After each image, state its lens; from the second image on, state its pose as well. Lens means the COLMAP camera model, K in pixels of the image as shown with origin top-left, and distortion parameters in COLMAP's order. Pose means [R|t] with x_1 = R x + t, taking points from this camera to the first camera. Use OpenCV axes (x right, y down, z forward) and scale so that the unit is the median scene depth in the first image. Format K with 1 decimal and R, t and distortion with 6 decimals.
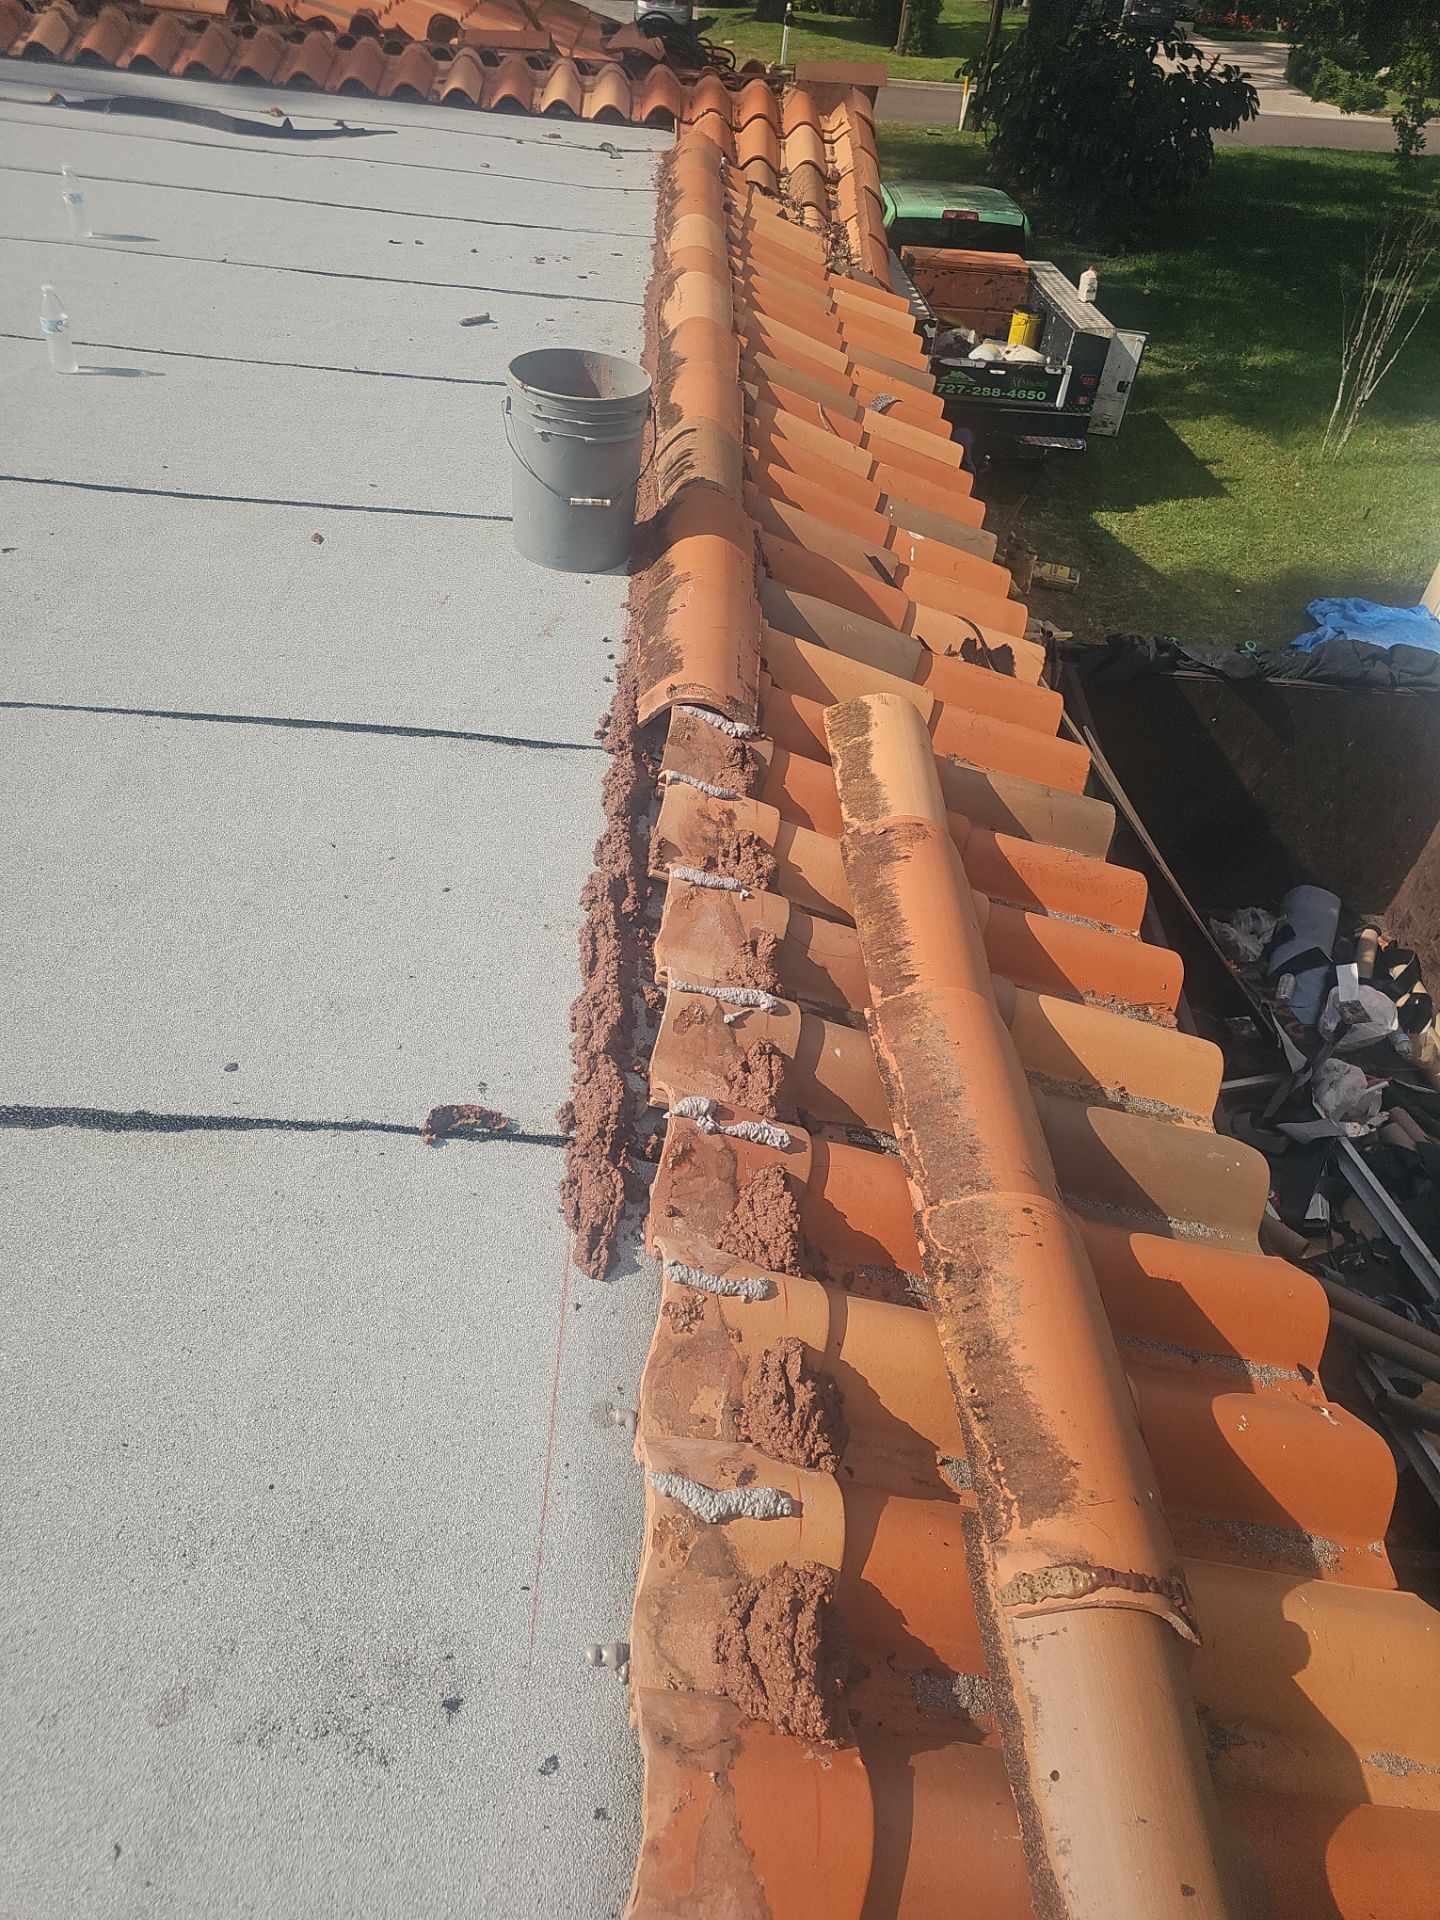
lens RADIAL K [[1294.0, 0, 719.1], [0, 1294.0, 984.4], [0, 0, 1]] dist [0.046459, -0.032040]
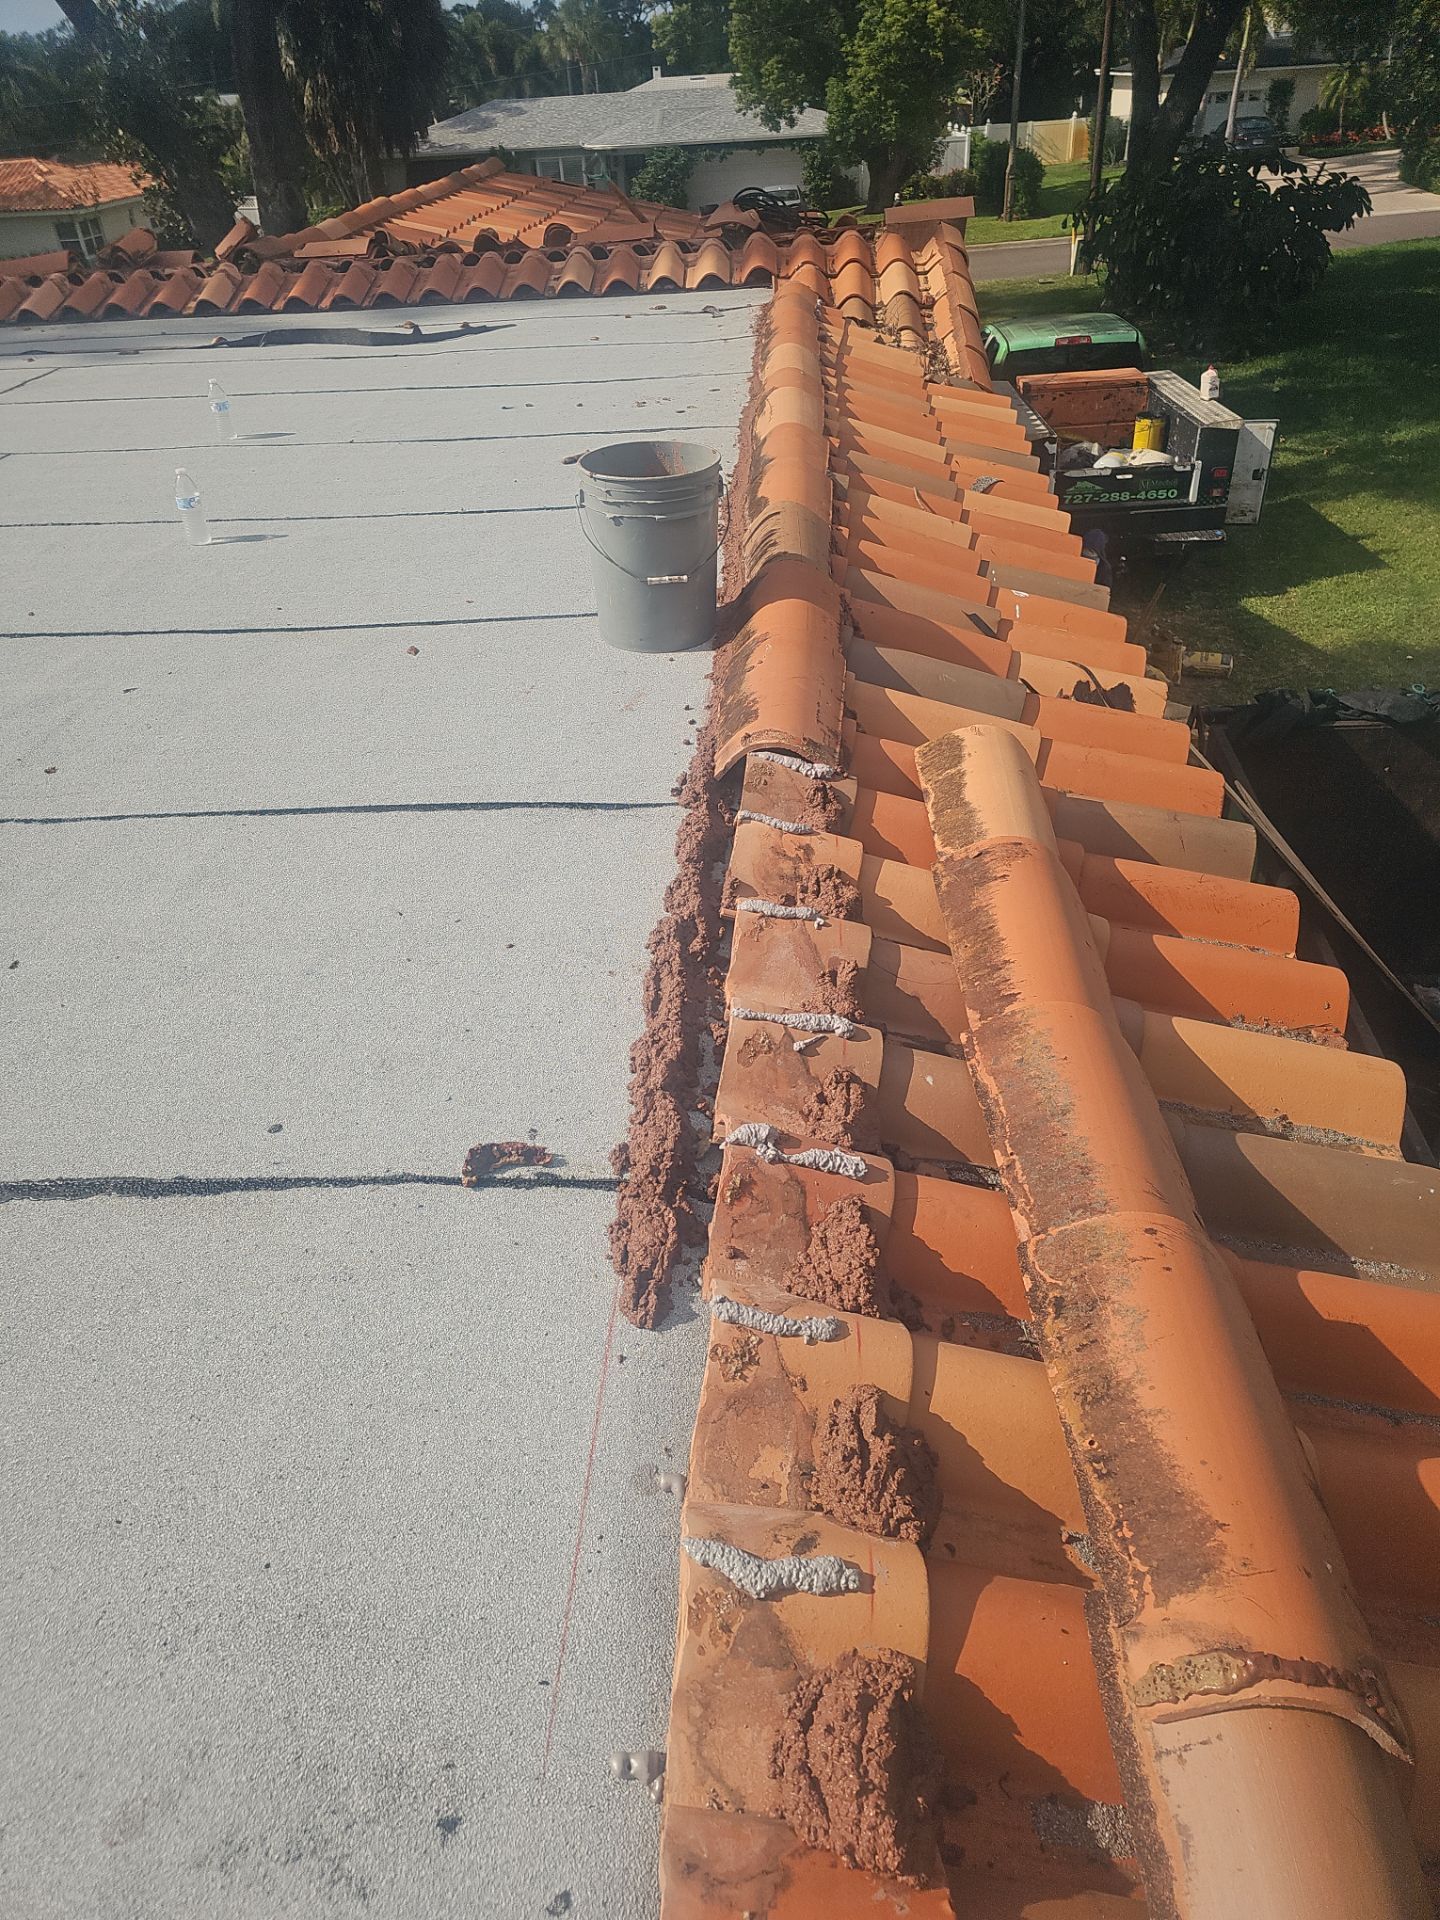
lens RADIAL K [[1293.5, 0, 713.6], [0, 1293.5, 970.6], [0, 0, 1]] dist [0.045272, -0.030714]
pose [[0.986770, -0.081558, -0.140118, 0.072375], [0.063911, 0.989952, -0.126134, 0.076904], [0.148997, 0.115511, 0.982068, 0.086474]]
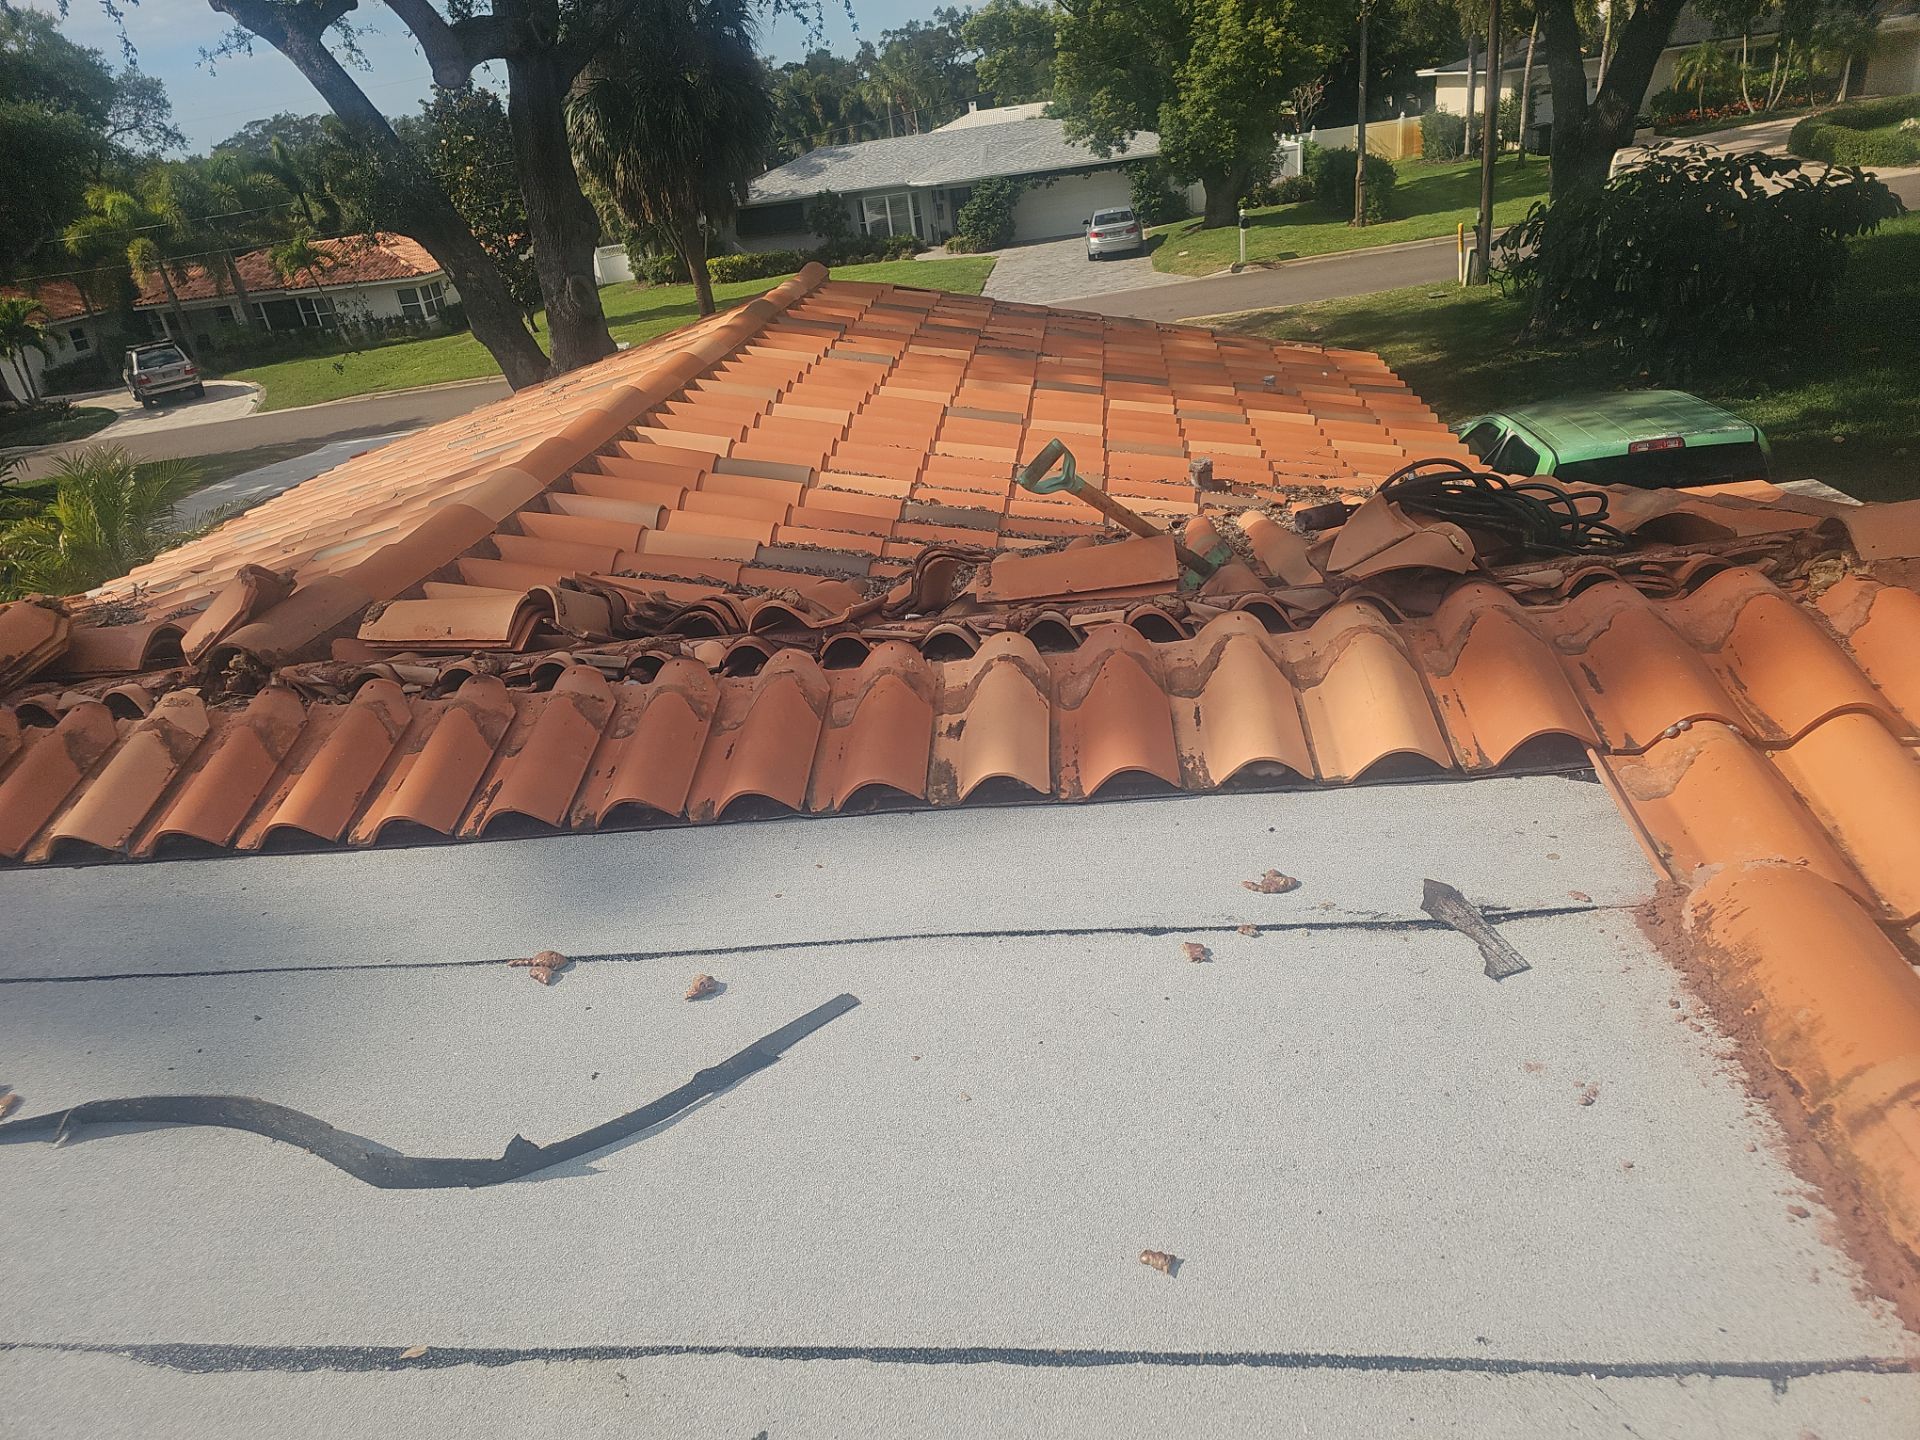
lens RADIAL K [[1293.5, 0, 954.2], [0, 1293.5, 717.8], [0, 0, 1]] dist [0.045272, -0.030714]
pose [[0.969951, -0.146479, -0.194266, -0.446883], [0.086544, 0.953956, -0.287190, -1.953191], [0.227388, 0.261748, 0.937967, 2.087216]]
